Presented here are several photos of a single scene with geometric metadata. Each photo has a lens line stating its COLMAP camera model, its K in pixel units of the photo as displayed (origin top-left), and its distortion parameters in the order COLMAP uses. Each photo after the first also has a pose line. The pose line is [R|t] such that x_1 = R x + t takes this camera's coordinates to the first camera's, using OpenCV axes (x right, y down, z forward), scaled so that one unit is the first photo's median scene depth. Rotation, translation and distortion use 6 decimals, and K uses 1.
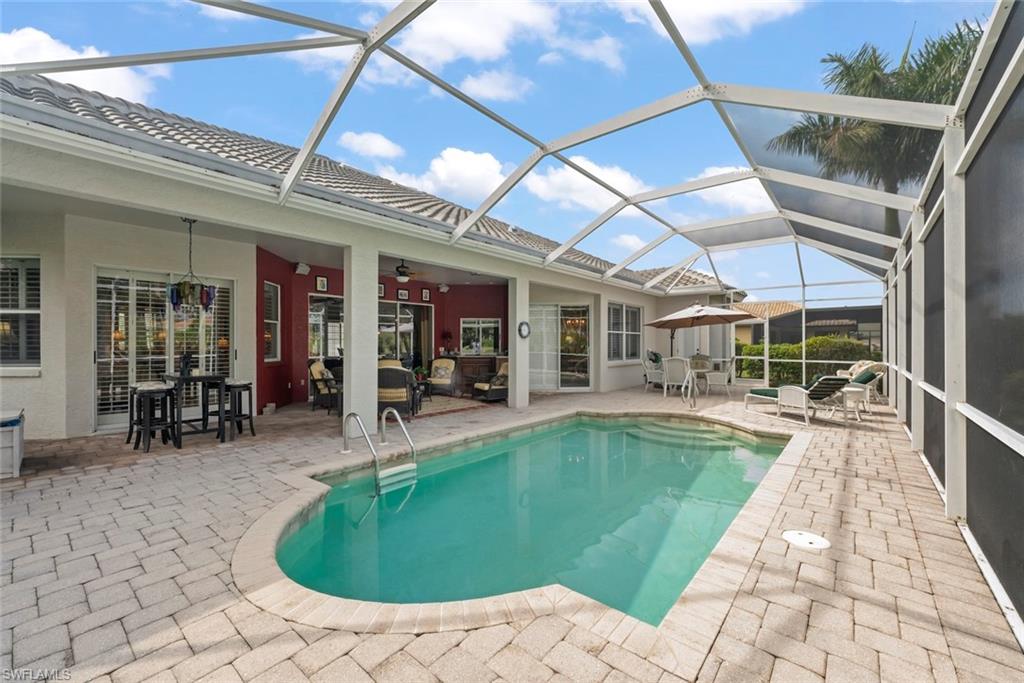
lens RADIAL K [[431.3, 0, 499.9], [0, 431.3, 341.7], [0, 0, 1]] dist [0.000136, 0.000023]
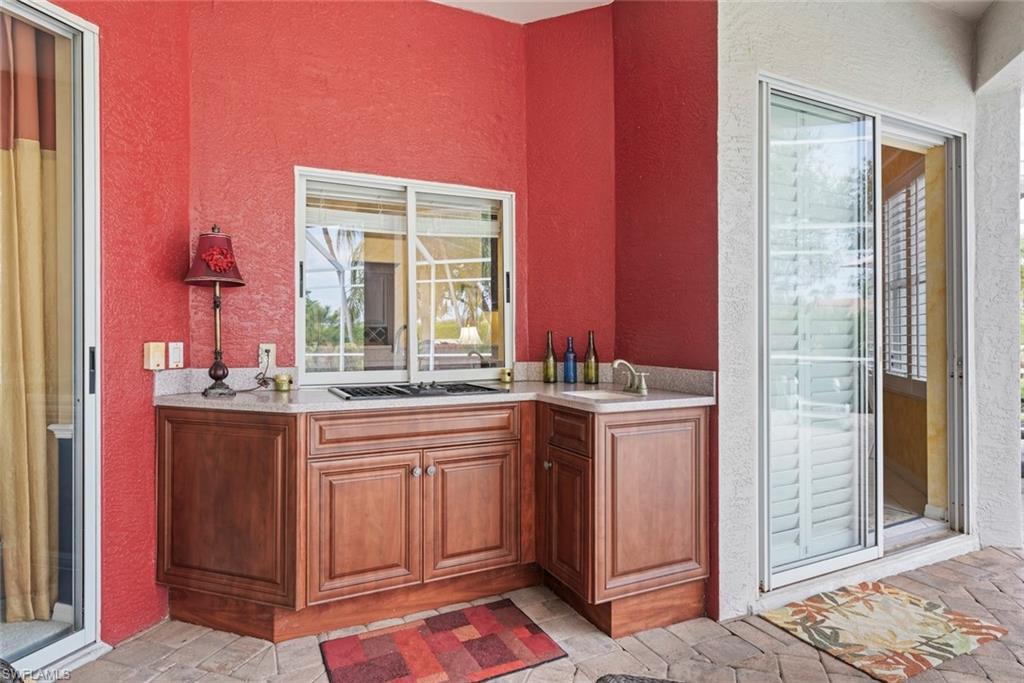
lens RADIAL K [[567.3, 0, 512.0], [0, 567.3, 341.5], [0, 0, 1]] dist [0.000071, -0.000134]
pose [[0.918741, -0.006500, 0.394807, -0.129786], [0.000881, 0.999896, 0.014414, 0.012443], [-0.394859, -0.012895, 0.918651, 0.985202]]
